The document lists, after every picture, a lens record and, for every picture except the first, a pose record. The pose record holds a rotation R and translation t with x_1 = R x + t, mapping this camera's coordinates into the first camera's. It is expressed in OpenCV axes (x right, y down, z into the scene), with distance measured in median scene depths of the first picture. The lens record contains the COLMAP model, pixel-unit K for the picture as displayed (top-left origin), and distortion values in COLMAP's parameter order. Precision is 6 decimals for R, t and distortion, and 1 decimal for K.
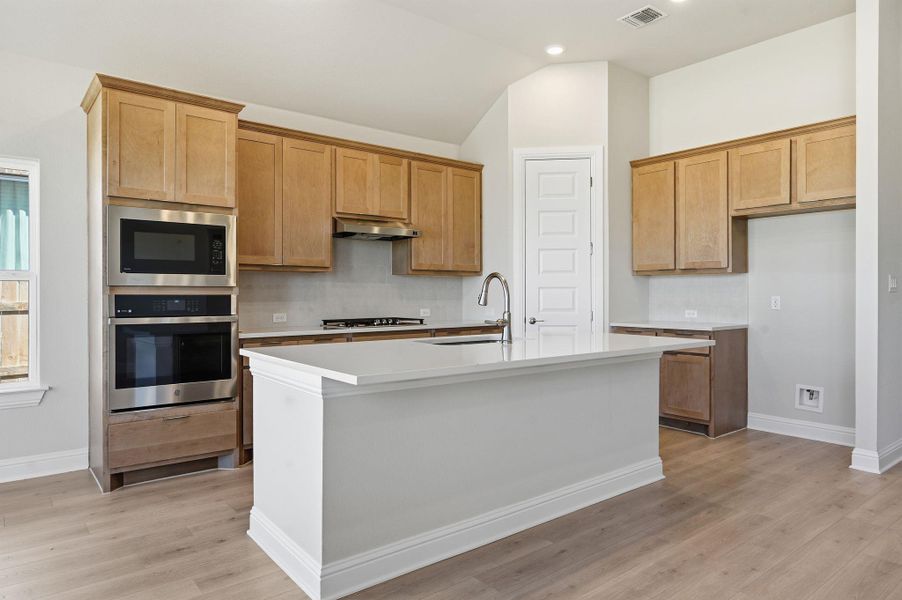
lens RADIAL K [[574.5, 0, 451.0], [0, 574.5, 300.0], [0, 0, 1]] dist [-0.002809, -0.000428]
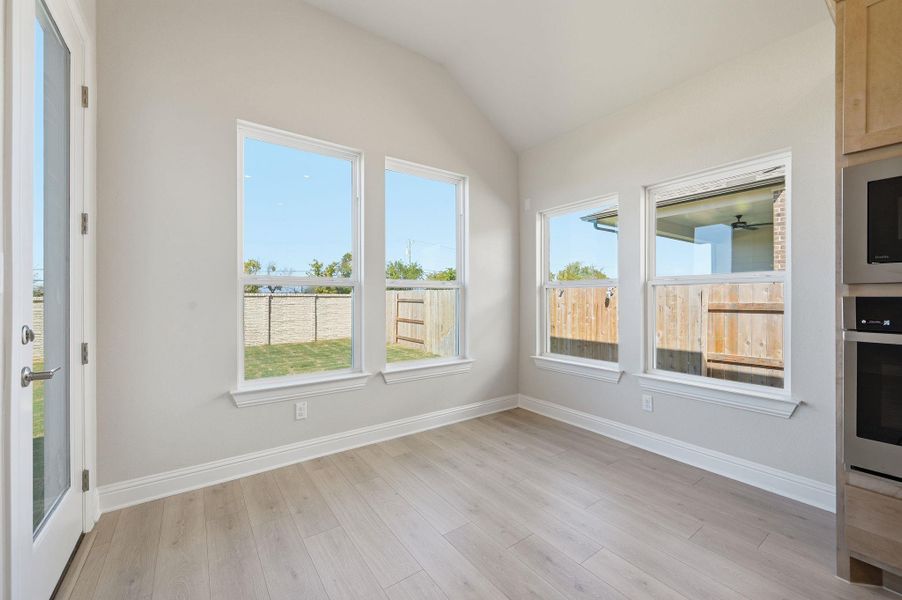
lens RADIAL K [[359.5, 0, 451.0], [0, 359.5, 300.0], [0, 0, 1]] dist [0.000415, 0.000108]
pose [[-0.061072, 0.010467, -0.998078, -0.121514], [-0.004256, 0.999933, 0.010747, -0.007297], [0.998124, 0.004904, -0.061023, 0.497811]]
